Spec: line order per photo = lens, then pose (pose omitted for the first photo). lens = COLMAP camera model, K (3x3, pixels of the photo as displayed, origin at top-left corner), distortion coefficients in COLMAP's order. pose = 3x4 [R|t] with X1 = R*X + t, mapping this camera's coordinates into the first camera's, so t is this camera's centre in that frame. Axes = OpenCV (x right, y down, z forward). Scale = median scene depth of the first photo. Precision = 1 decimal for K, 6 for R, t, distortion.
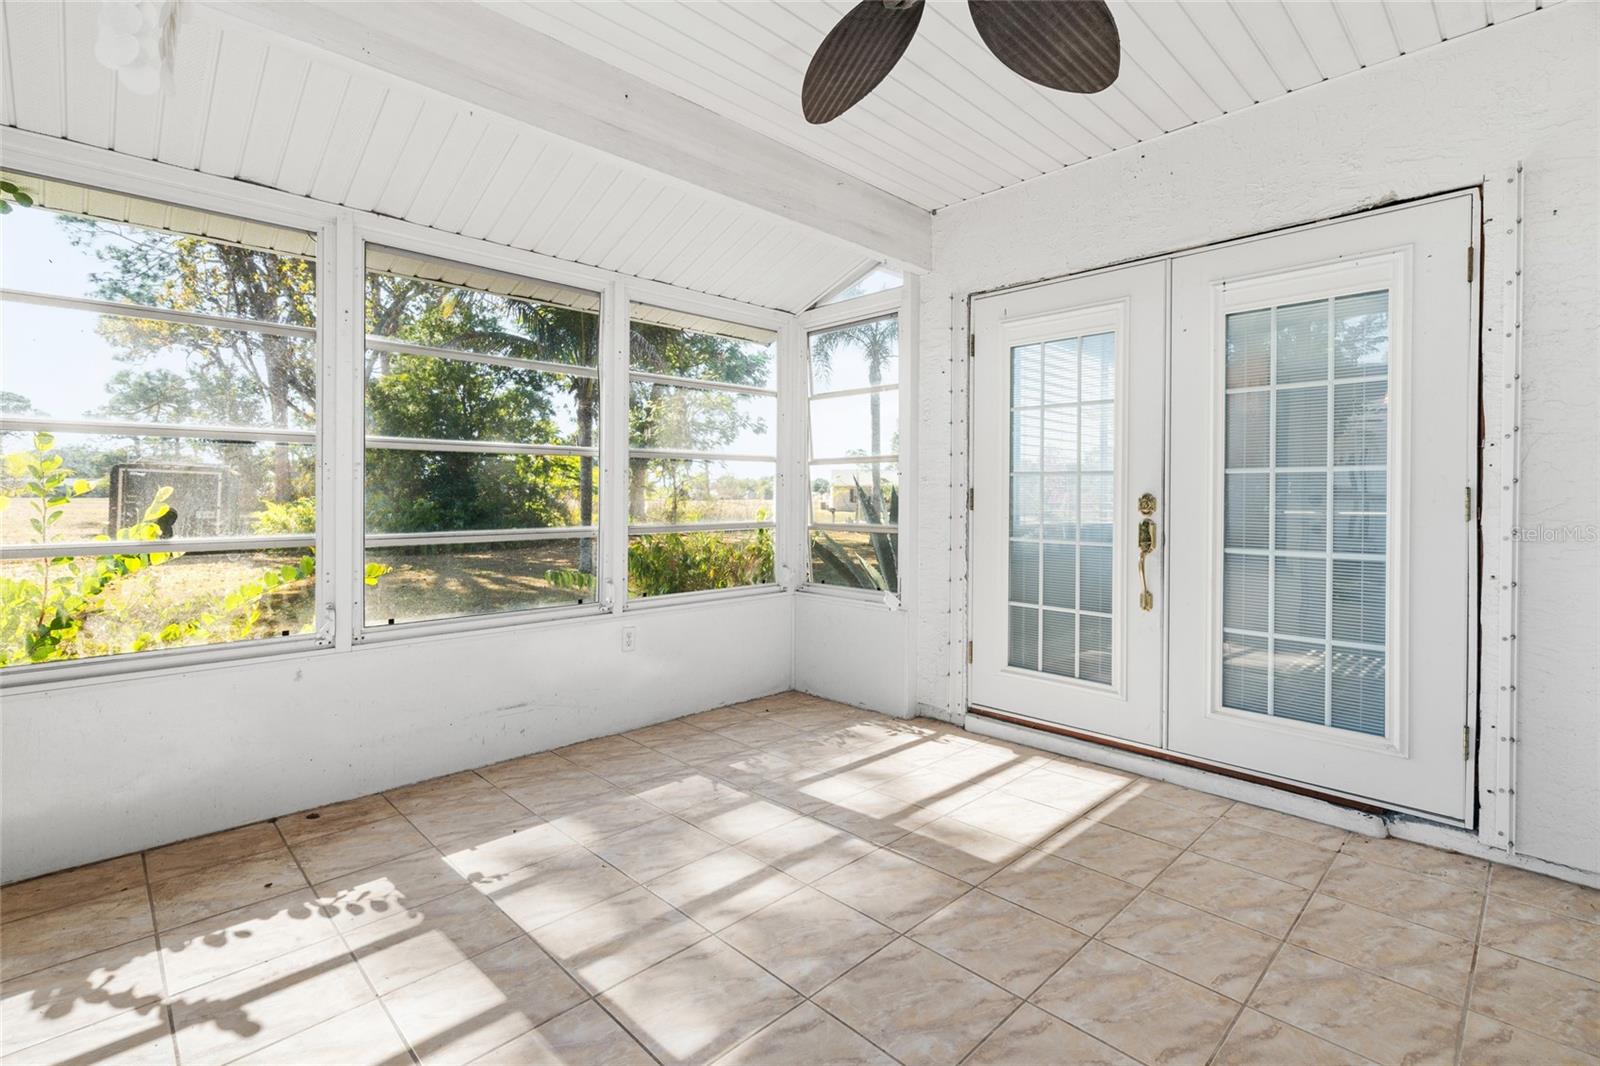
lens RADIAL K [[740.5, 0, 803.3], [0, 740.5, 499.2], [0, 0, 1]] dist [-0.002192, 0.001851]
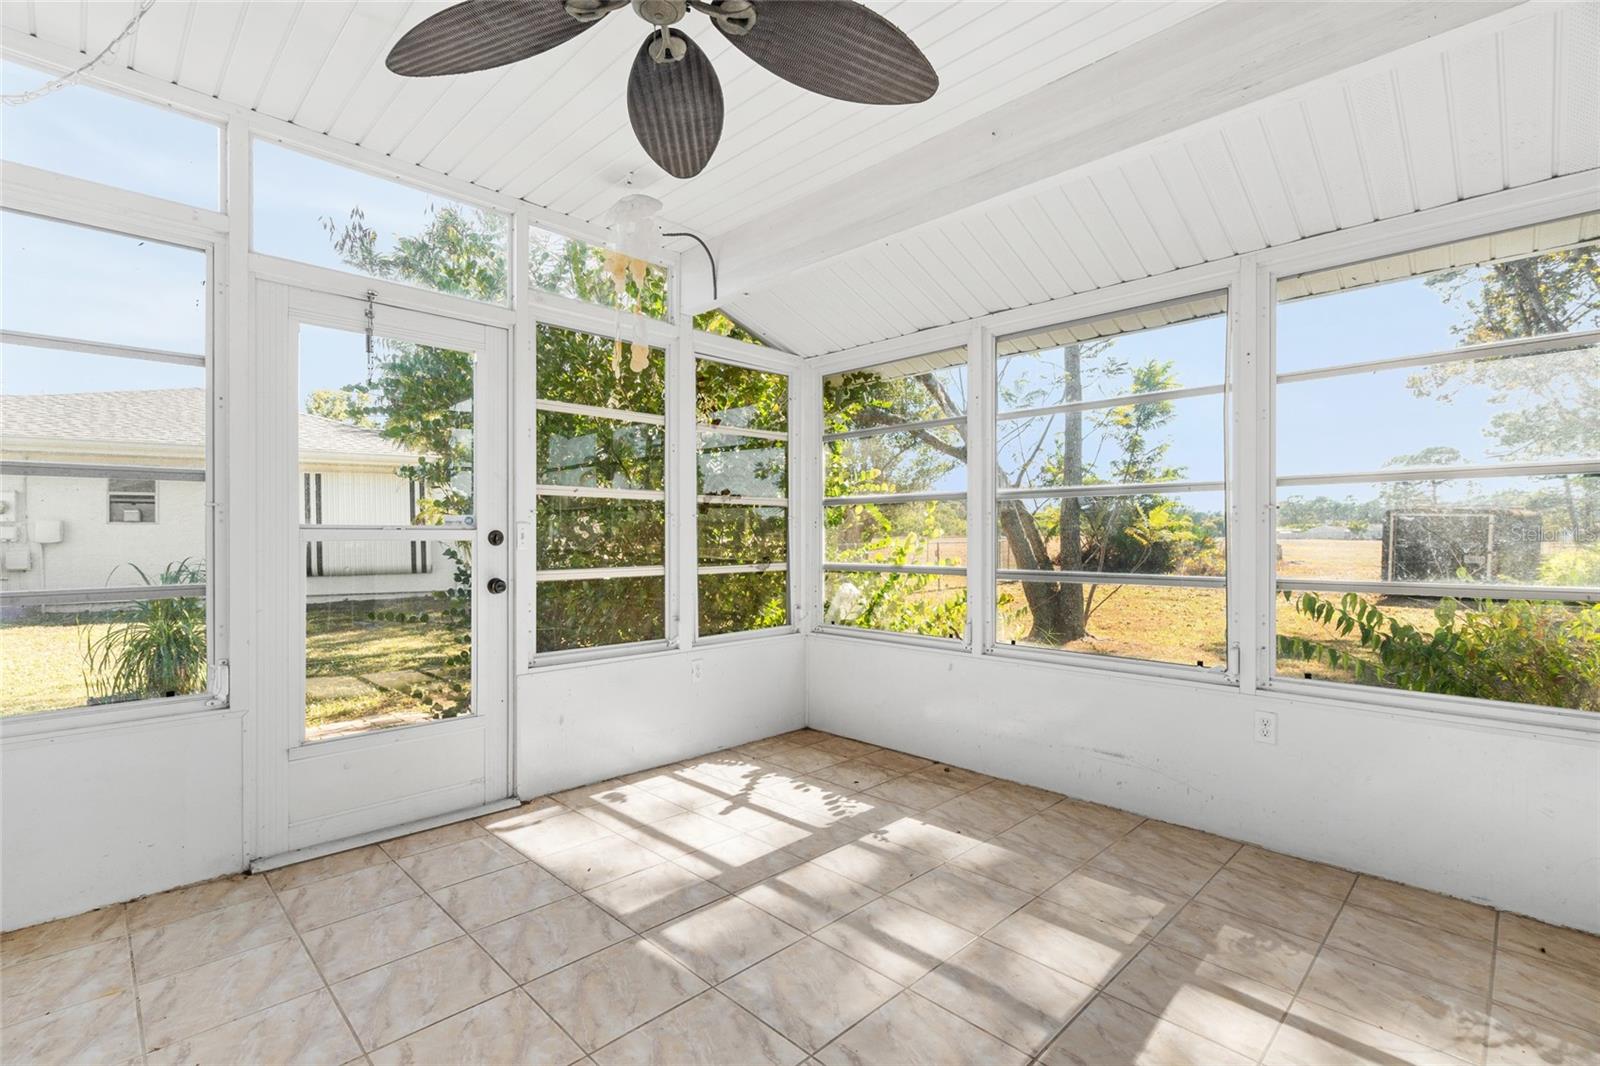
lens RADIAL K [[740.5, 0, 800.6], [0, 740.5, 536.6], [0, 0, 1]] dist [-0.002192, 0.001851]
pose [[-0.003383, -0.003296, -0.999989, 0.775487], [-0.005030, 0.999982, -0.003279, -0.002687], [0.999982, 0.005019, -0.003400, 0.777015]]
